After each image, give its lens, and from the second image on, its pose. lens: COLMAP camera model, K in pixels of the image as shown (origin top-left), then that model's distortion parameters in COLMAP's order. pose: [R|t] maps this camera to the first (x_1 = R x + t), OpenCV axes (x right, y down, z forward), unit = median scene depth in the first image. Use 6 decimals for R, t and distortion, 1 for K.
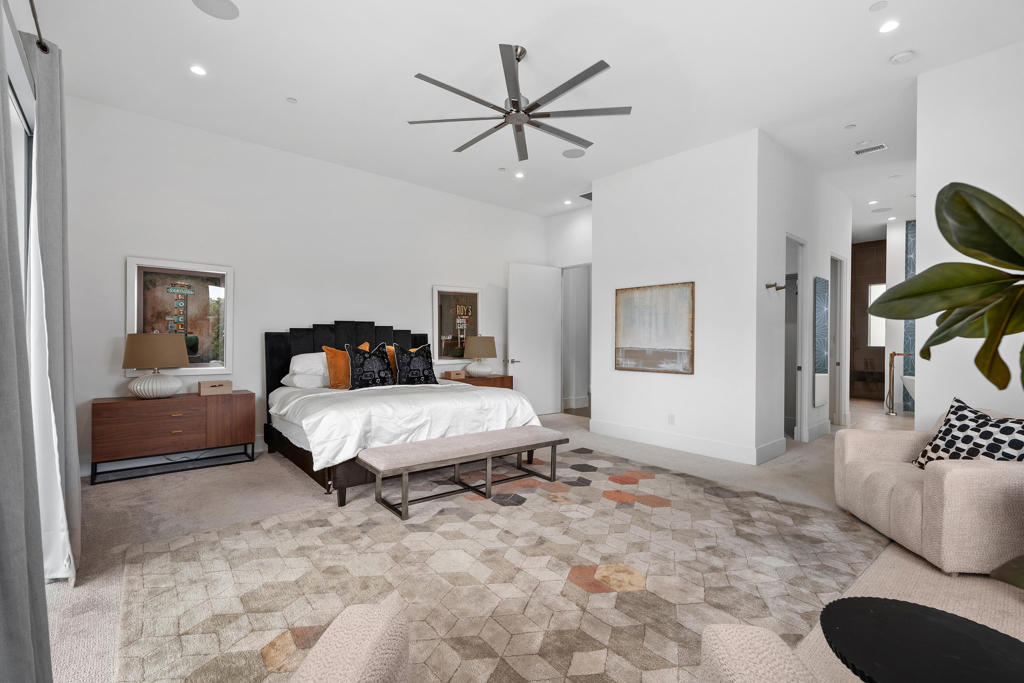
lens RADIAL K [[457.1, 0, 512.0], [0, 457.1, 341.5], [0, 0, 1]] dist [0.002604, 0.000102]
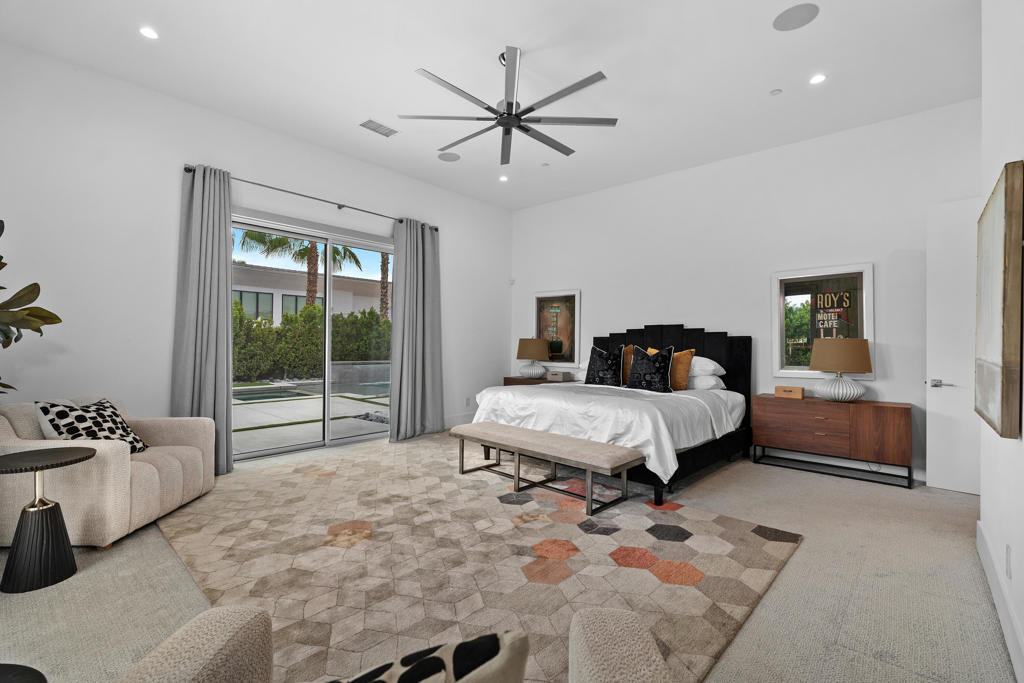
lens RADIAL K [[457.1, 0, 512.0], [0, 457.1, 341.5], [0, 0, 1]] dist [-0.000242, -0.000049]
pose [[0.131704, -0.004742, -0.991278, 0.876738], [-0.011324, 0.999916, -0.006288, 0.004617], [0.991224, 0.012053, 0.131640, 0.752468]]
